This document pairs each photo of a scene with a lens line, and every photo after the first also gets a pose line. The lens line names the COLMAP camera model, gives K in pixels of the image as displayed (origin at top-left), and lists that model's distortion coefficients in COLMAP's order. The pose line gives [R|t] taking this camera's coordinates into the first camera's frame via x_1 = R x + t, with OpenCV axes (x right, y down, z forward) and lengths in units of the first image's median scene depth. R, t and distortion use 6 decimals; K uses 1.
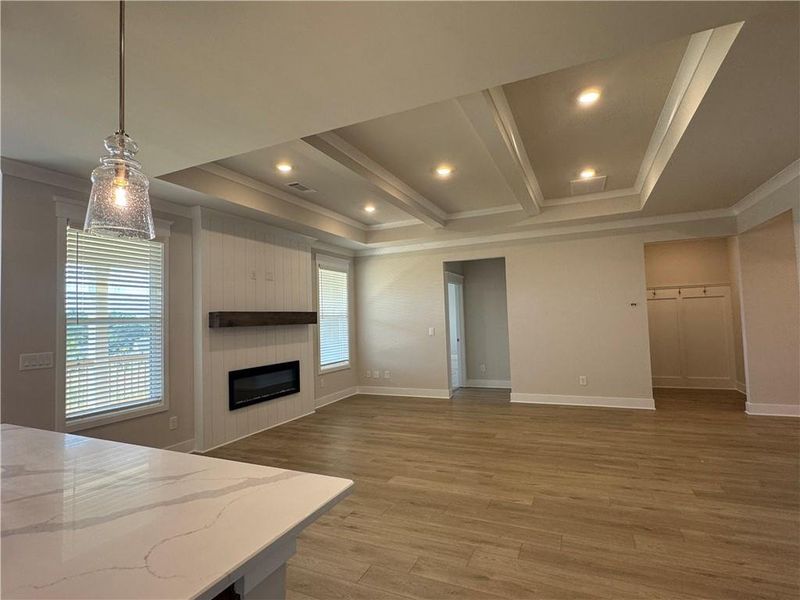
lens RADIAL K [[404.1, 0, 399.8], [0, 404.1, 302.8], [0, 0, 1]] dist [-0.002392, -0.000089]
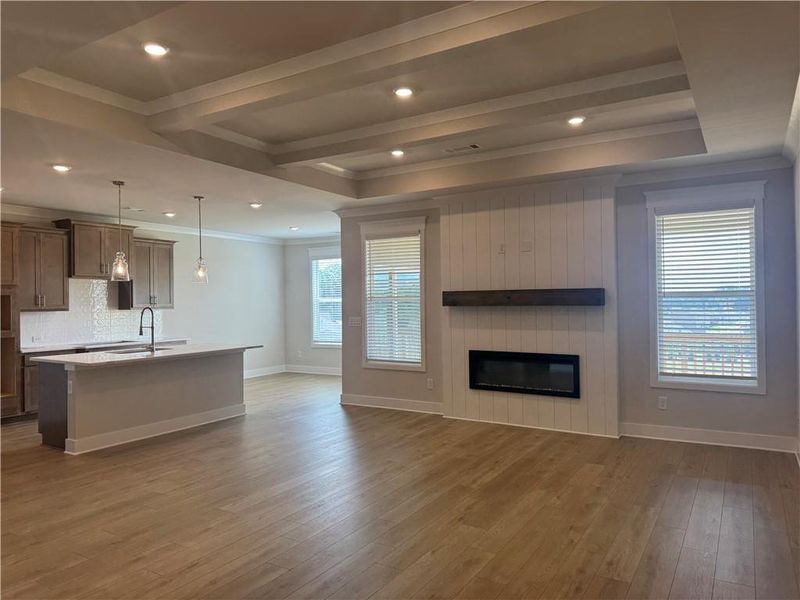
lens RADIAL K [[562.4, 0, 395.8], [0, 562.4, 297.2], [0, 0, 1]] dist [0.093390, -0.132841]
pose [[-0.121959, 0.025477, -0.992208, 1.142025], [0.054821, 0.998317, 0.018896, 0.002164], [0.991020, -0.052090, -0.123150, 1.151440]]
